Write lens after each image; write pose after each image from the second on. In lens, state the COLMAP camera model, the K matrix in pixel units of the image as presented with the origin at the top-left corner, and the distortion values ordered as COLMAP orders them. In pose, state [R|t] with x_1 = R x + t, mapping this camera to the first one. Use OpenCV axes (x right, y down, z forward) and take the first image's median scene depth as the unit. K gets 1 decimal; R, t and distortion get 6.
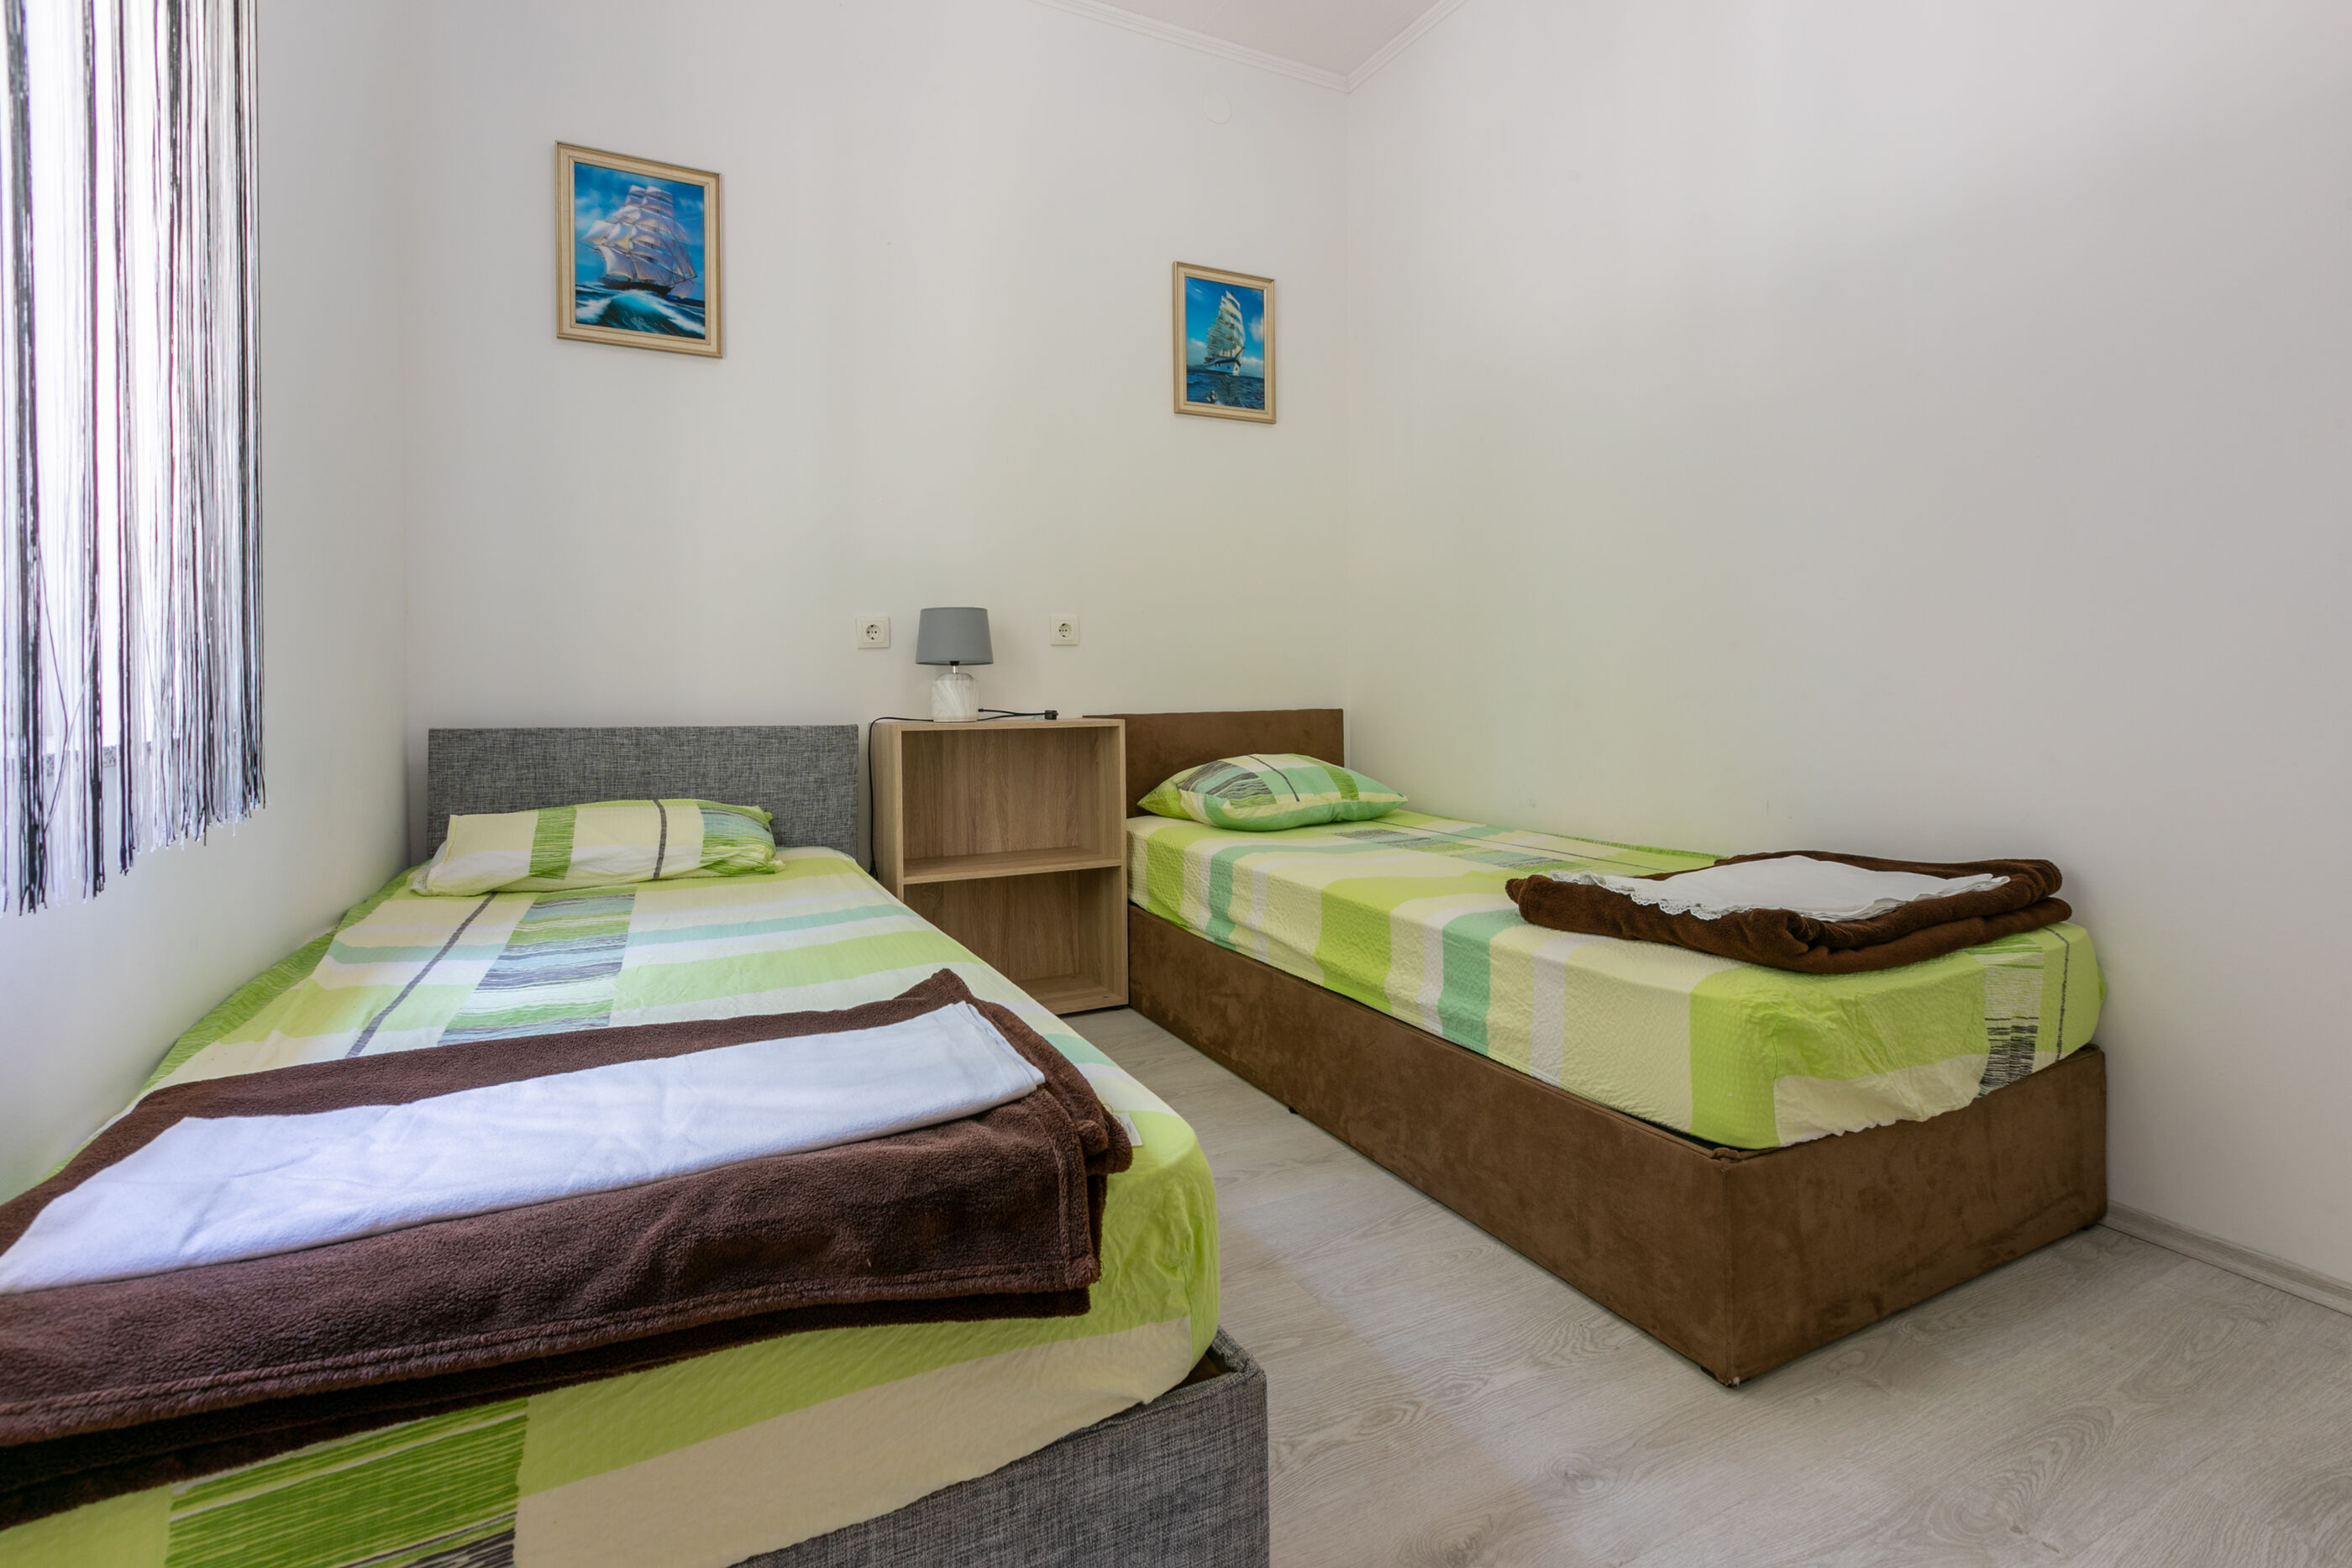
lens RADIAL K [[1068.3, 0, 1169.9], [0, 1068.3, 690.2], [0, 0, 1]] dist [-0.000220, 0.000258]
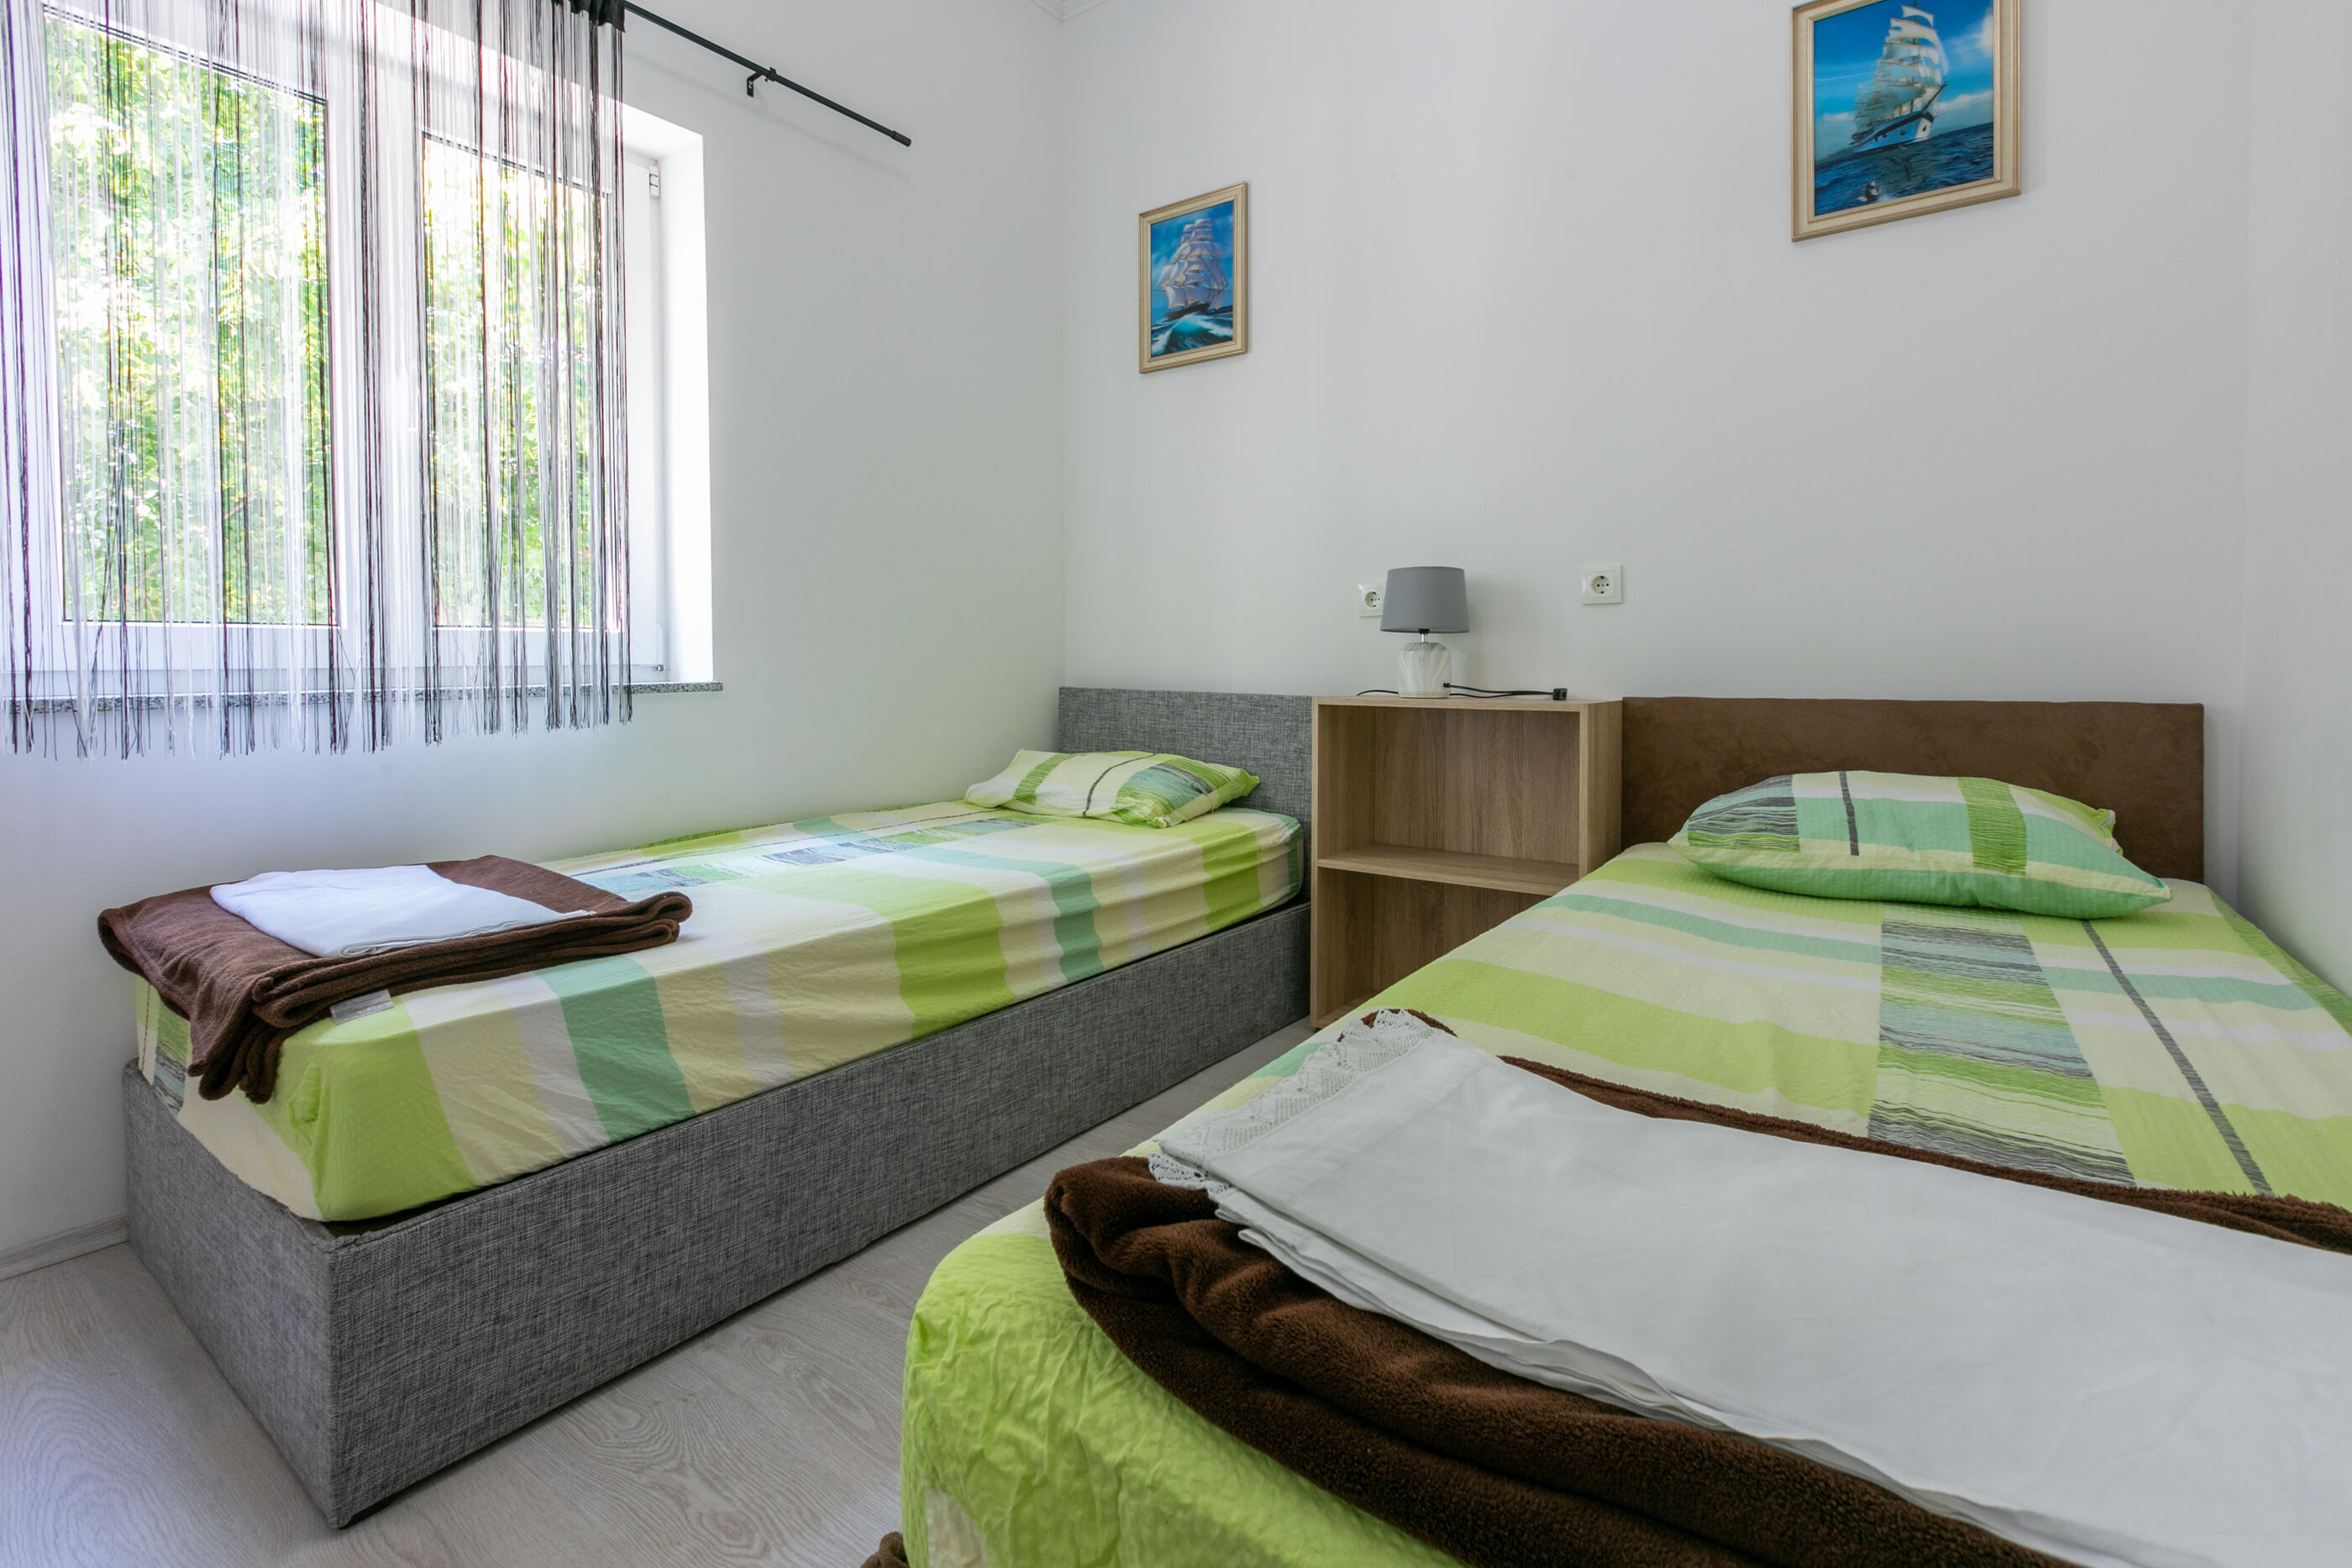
lens RADIAL K [[1068.3, 0, 1157.8], [0, 1068.3, 672.6], [0, 0, 1]] dist [-0.000220, 0.000258]
pose [[0.450351, 0.015936, -0.892709, 0.510388], [-0.005737, 0.999872, 0.014955, -0.002810], [0.892833, -0.001614, 0.450385, 0.432245]]
